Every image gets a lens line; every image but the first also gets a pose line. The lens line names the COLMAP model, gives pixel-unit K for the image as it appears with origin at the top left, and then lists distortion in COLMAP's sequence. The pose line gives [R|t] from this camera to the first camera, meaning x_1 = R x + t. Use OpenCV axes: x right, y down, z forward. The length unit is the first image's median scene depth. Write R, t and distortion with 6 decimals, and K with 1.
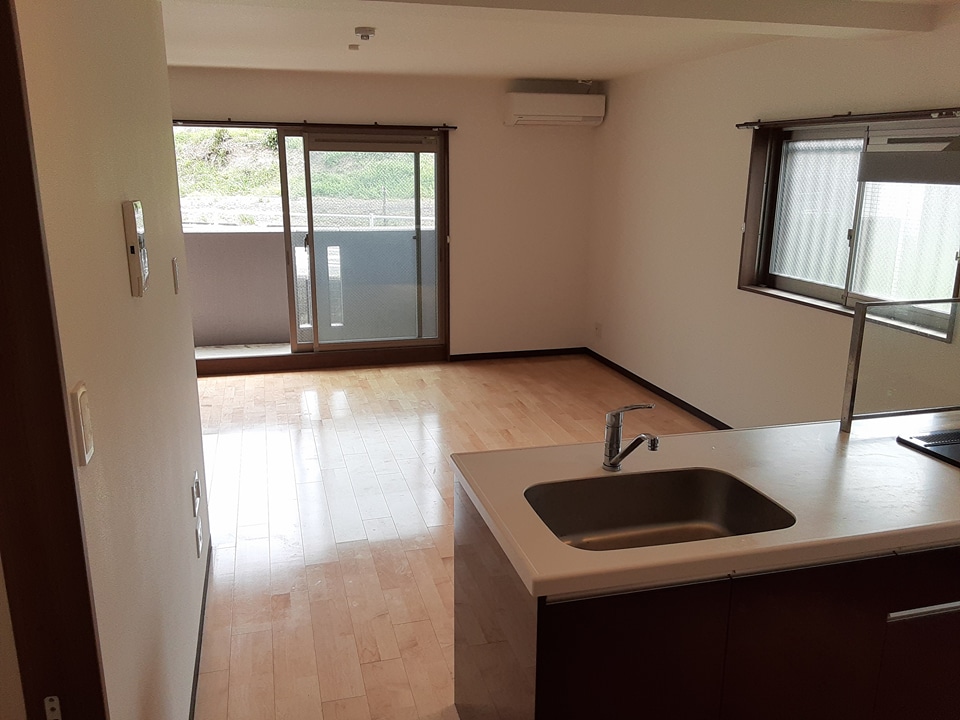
lens RADIAL K [[770.9, 0, 466.8], [0, 770.9, 359.8], [0, 0, 1]] dist [0.081648, -0.108047]
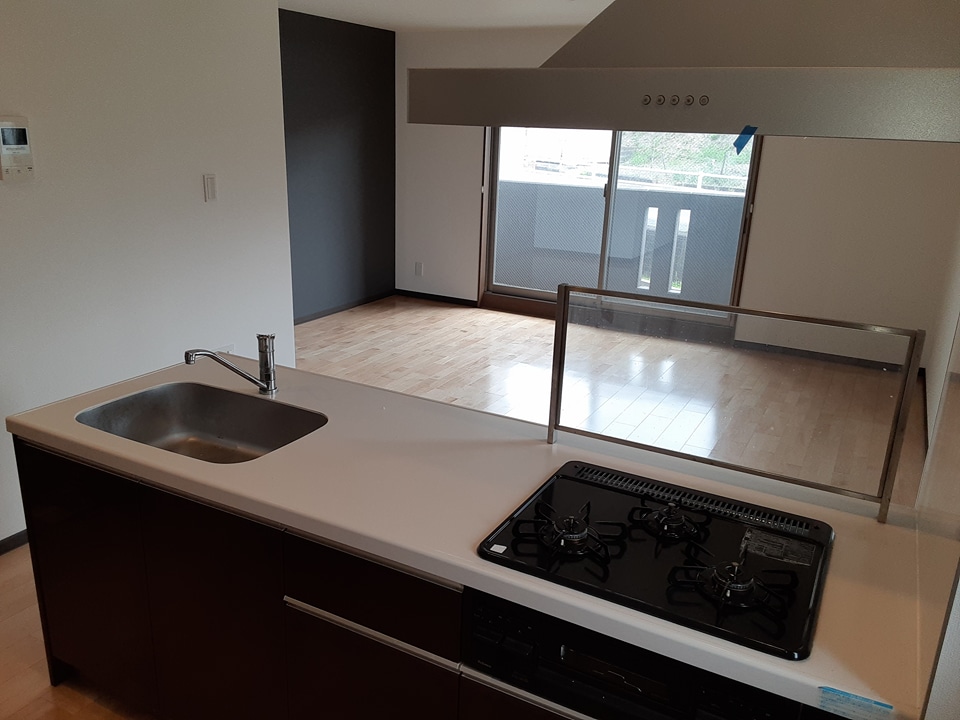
lens RADIAL K [[770.9, 0, 466.8], [0, 770.9, 363.6], [0, 0, 1]] dist [0.081648, -0.108047]
pose [[0.724520, 0.225582, -0.651294, 0.589189], [-0.196371, 0.973322, 0.118671, -0.042674], [0.660689, 0.041915, 0.749489, 0.214478]]
